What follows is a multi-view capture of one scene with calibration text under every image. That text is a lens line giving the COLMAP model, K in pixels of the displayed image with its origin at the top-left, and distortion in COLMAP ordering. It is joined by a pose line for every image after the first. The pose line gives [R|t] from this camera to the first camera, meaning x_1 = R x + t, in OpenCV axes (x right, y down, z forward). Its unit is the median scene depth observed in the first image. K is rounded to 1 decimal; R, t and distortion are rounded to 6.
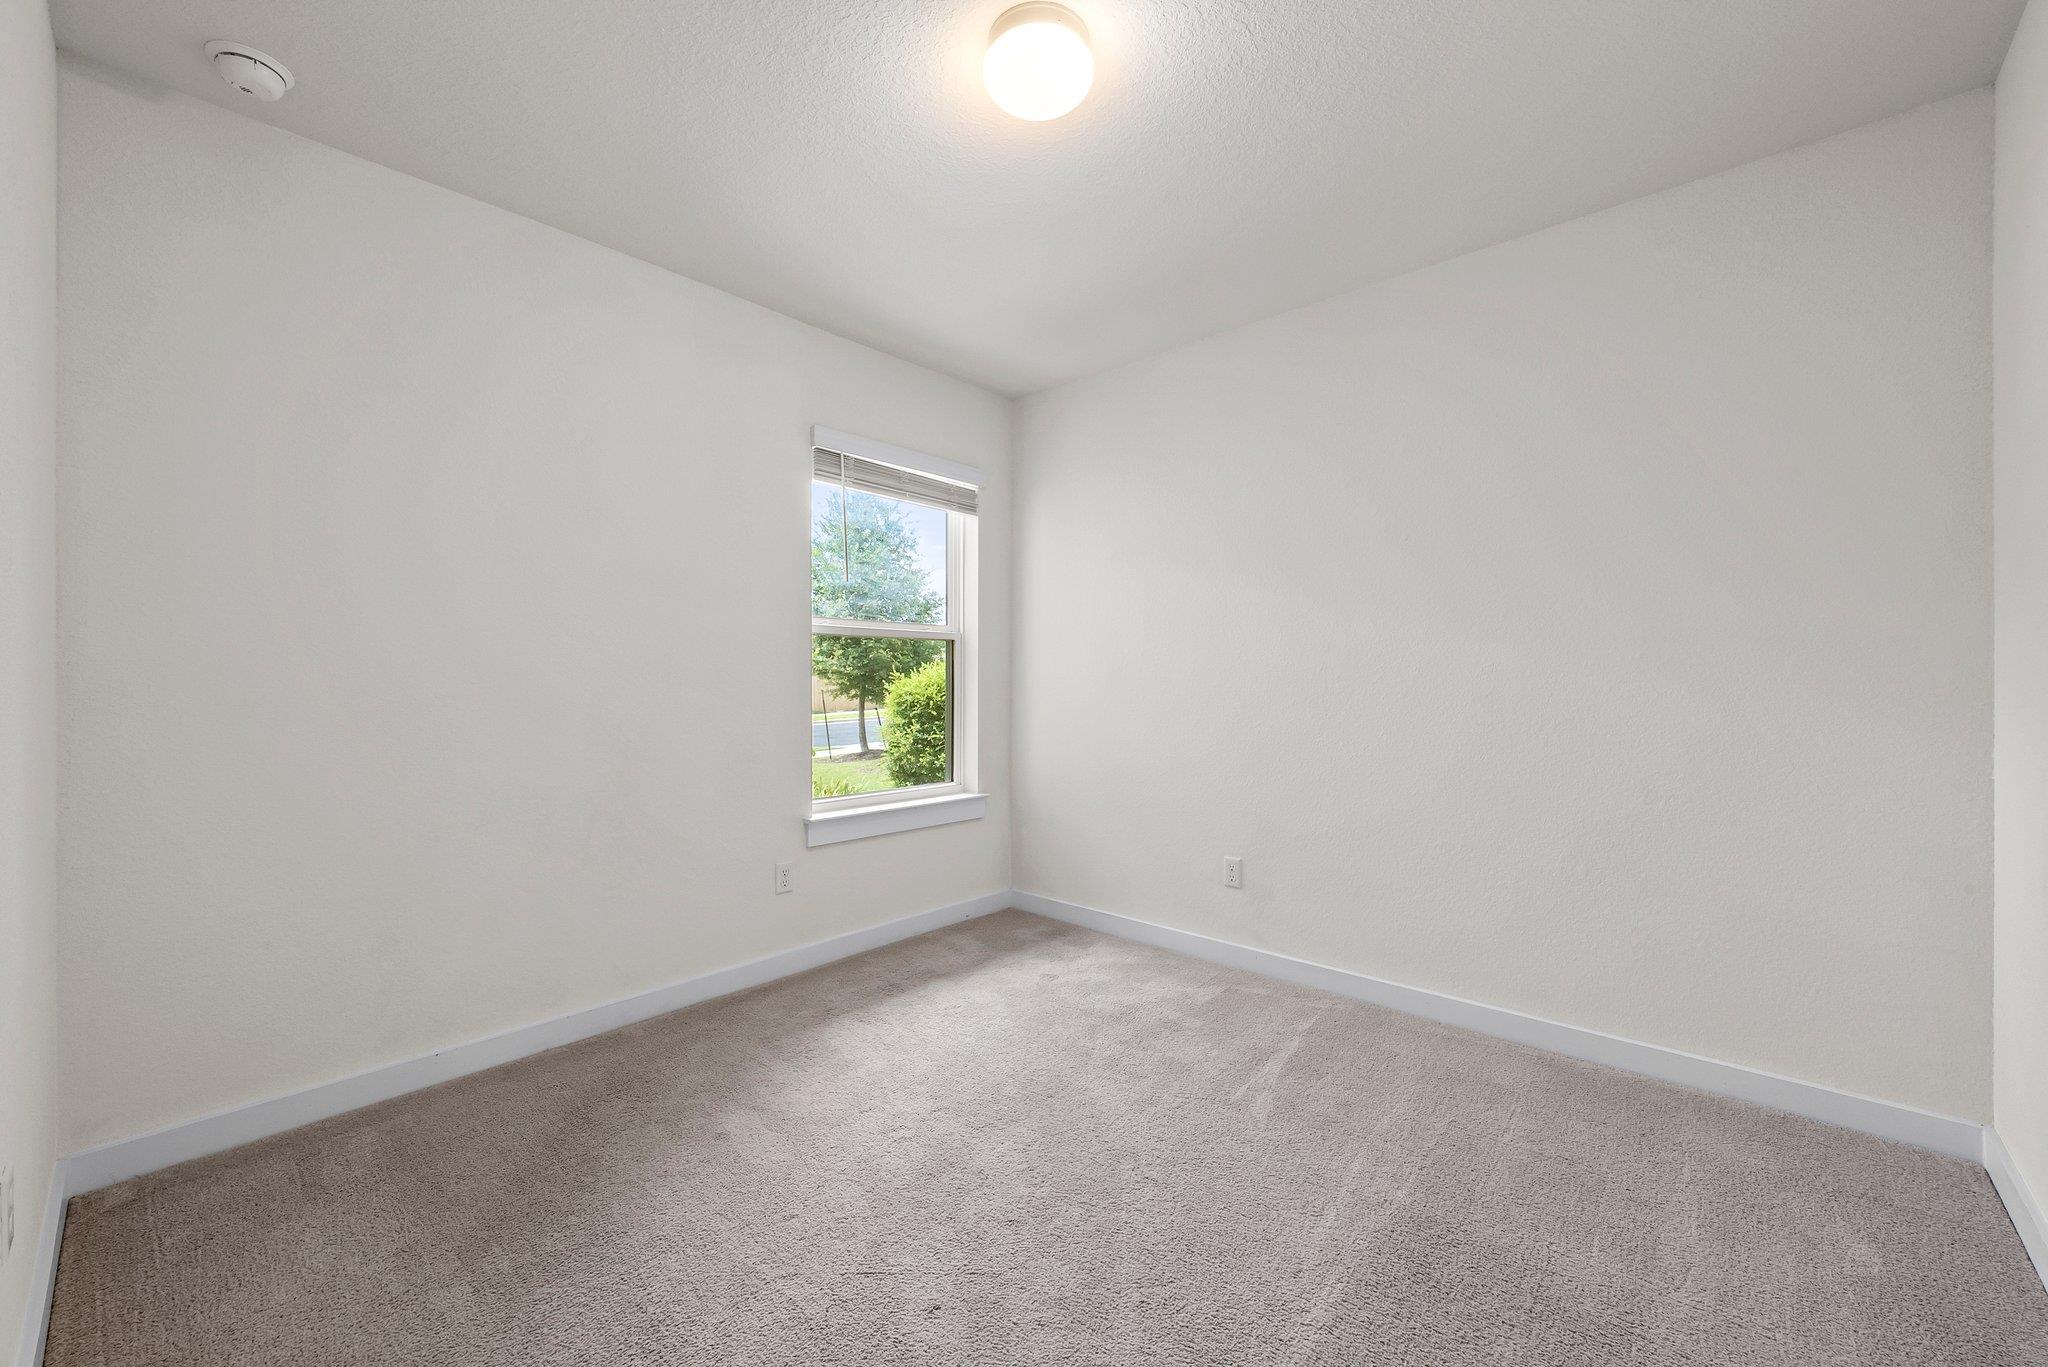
lens RADIAL K [[779.4, 0, 1006.4], [0, 779.4, 677.4], [0, 0, 1]] dist [-0.001587, -0.000382]
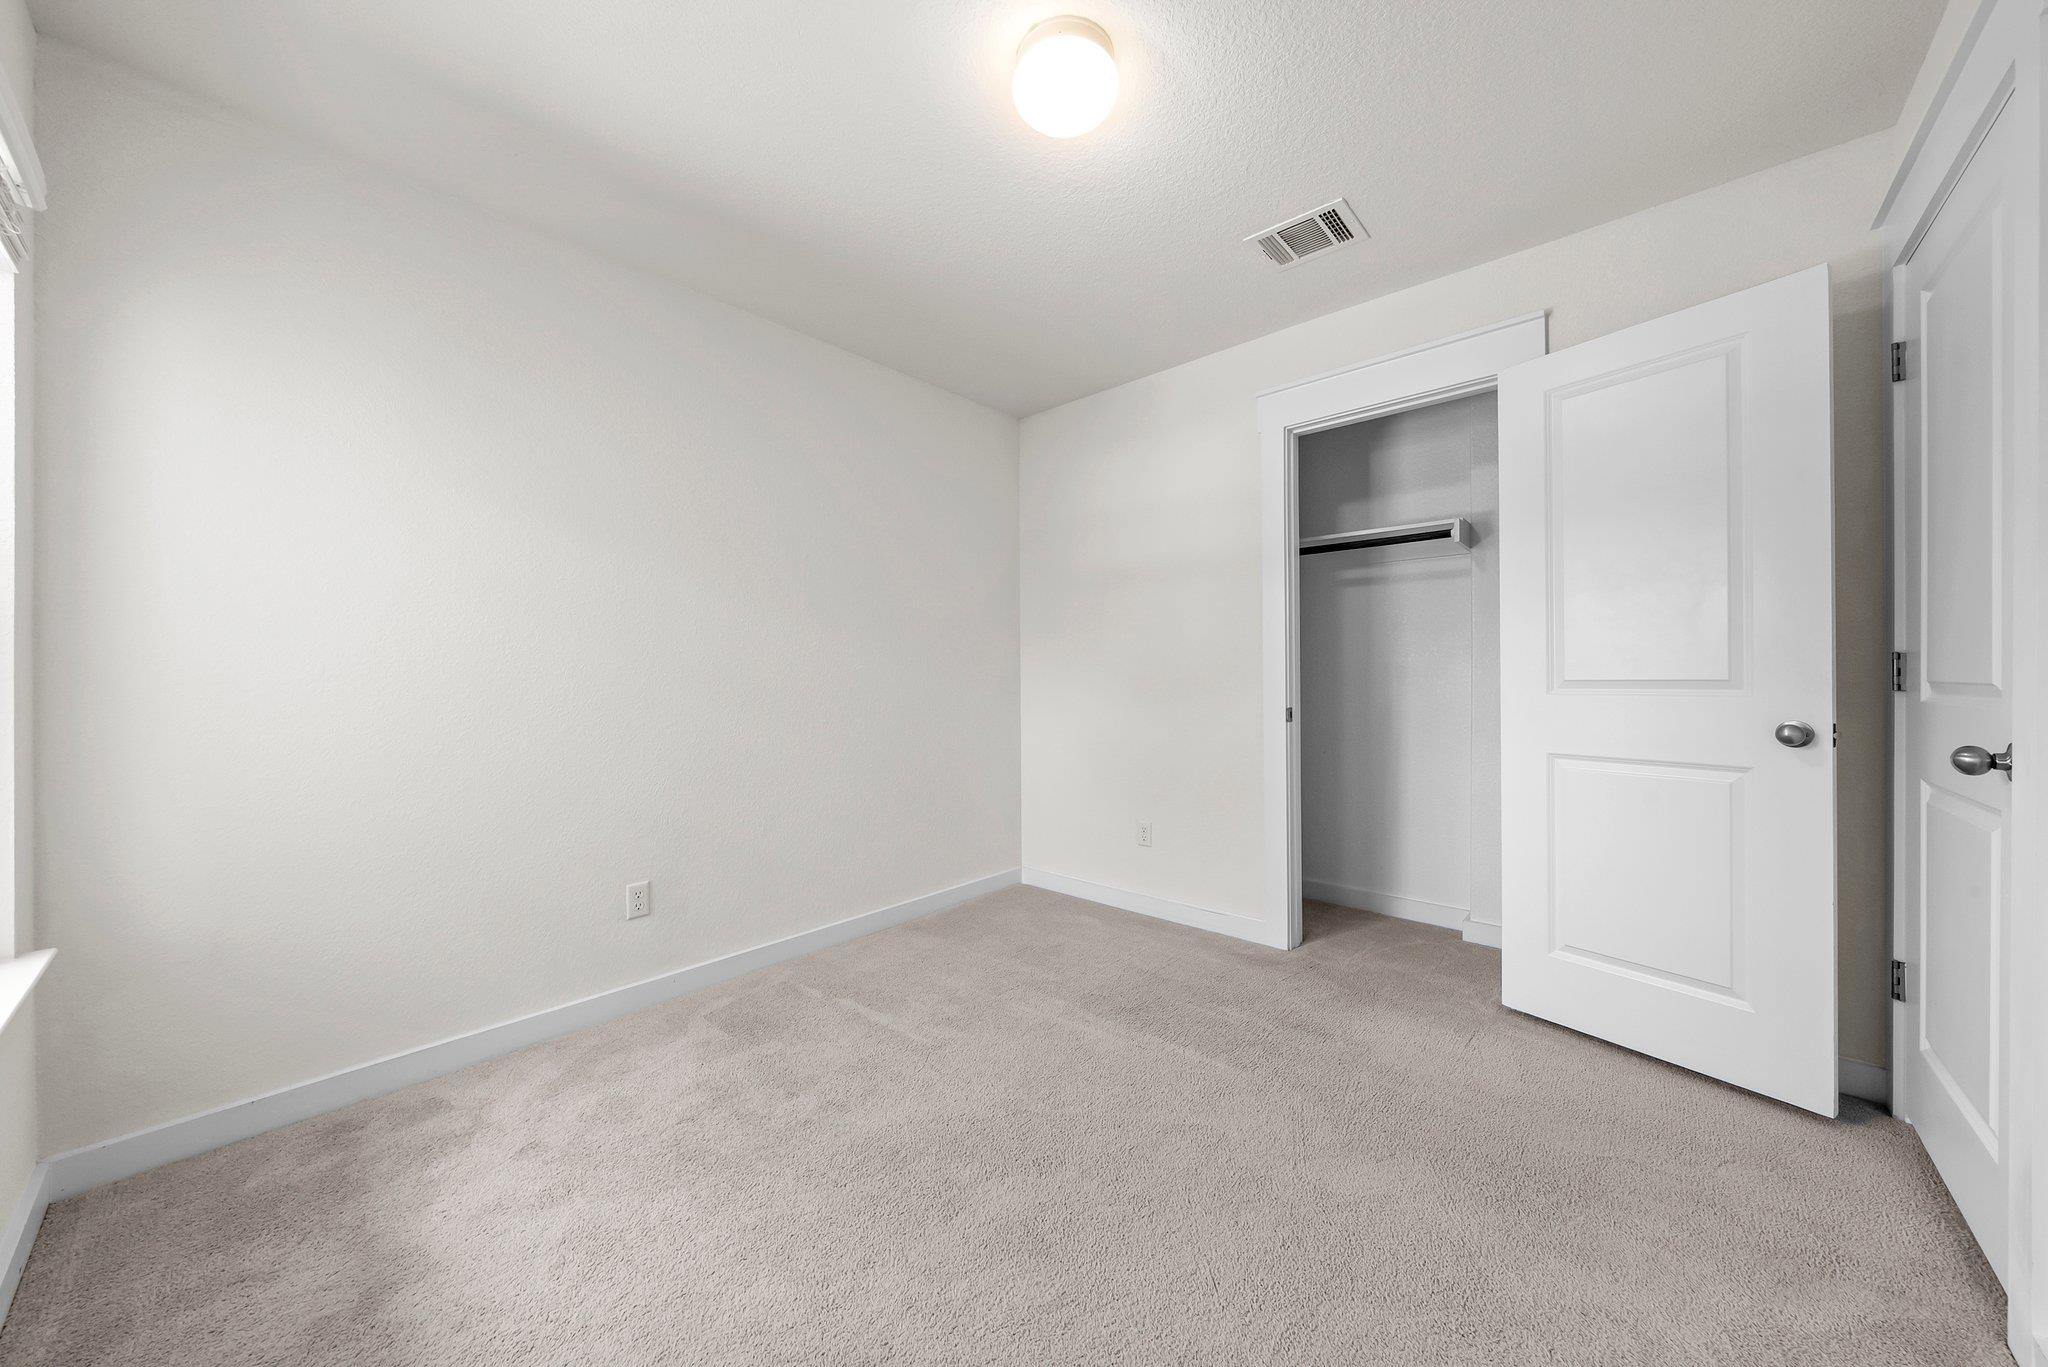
lens RADIAL K [[714.9, 0, 1013.3], [0, 714.9, 676.2], [0, 0, 1]] dist [0.000411, 0.000023]
pose [[-0.023847, 0.000881, 0.999715, -0.551637], [-0.009117, 0.999958, -0.001099, -0.000286], [-0.999674, -0.009141, -0.023838, 0.654439]]
